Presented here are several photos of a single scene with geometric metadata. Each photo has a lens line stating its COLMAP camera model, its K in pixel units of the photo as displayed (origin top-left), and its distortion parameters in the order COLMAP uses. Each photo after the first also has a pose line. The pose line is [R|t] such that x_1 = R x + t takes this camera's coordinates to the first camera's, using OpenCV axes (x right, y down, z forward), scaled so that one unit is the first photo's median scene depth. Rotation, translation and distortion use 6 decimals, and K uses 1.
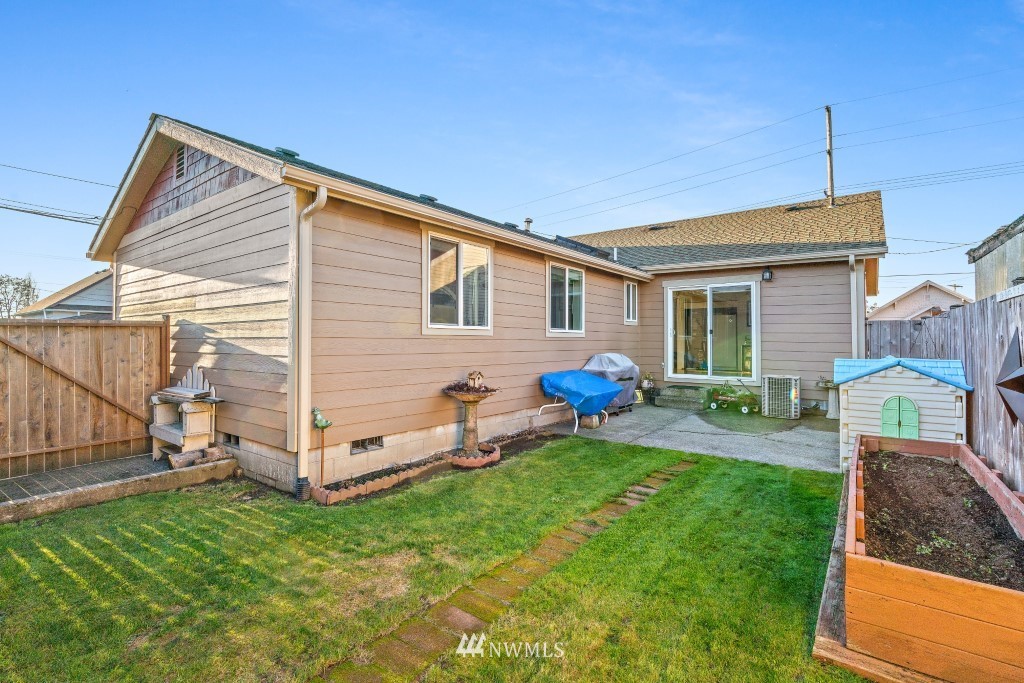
lens RADIAL K [[471.3, 0, 505.7], [0, 471.3, 333.7], [0, 0, 1]] dist [-0.002616, 0.000009]
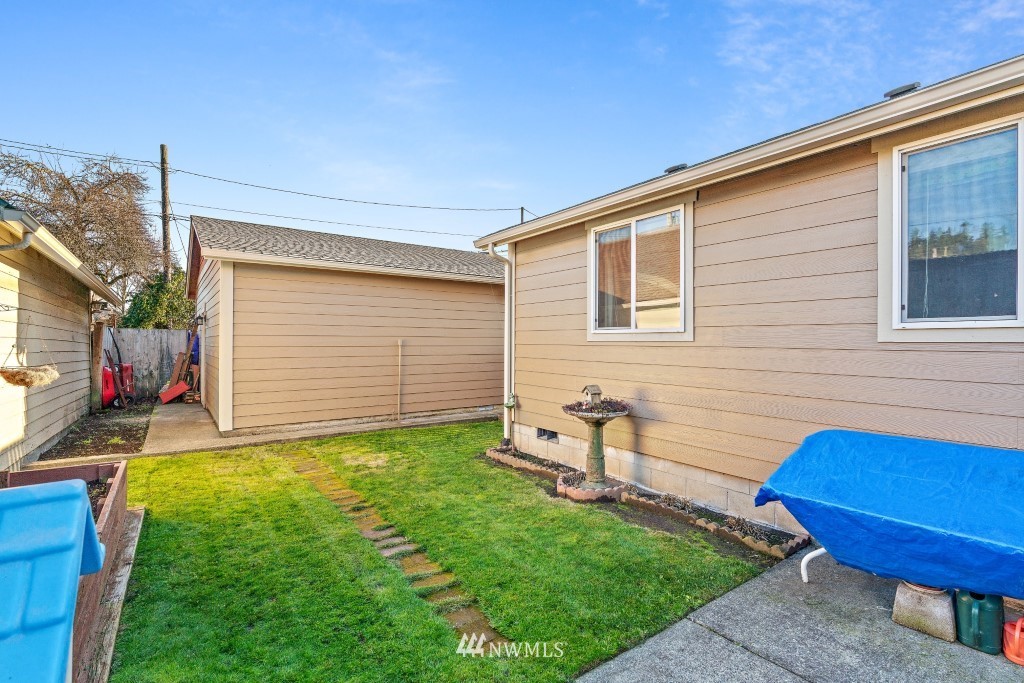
lens RADIAL K [[471.3, 0, 505.1], [0, 471.3, 344.1], [0, 0, 1]] dist [-0.002616, 0.000009]
pose [[-0.286556, 0.002749, -0.958060, 0.794055], [0.004087, 0.999990, 0.001647, 0.005863], [0.958055, -0.003443, -0.286564, 1.140907]]
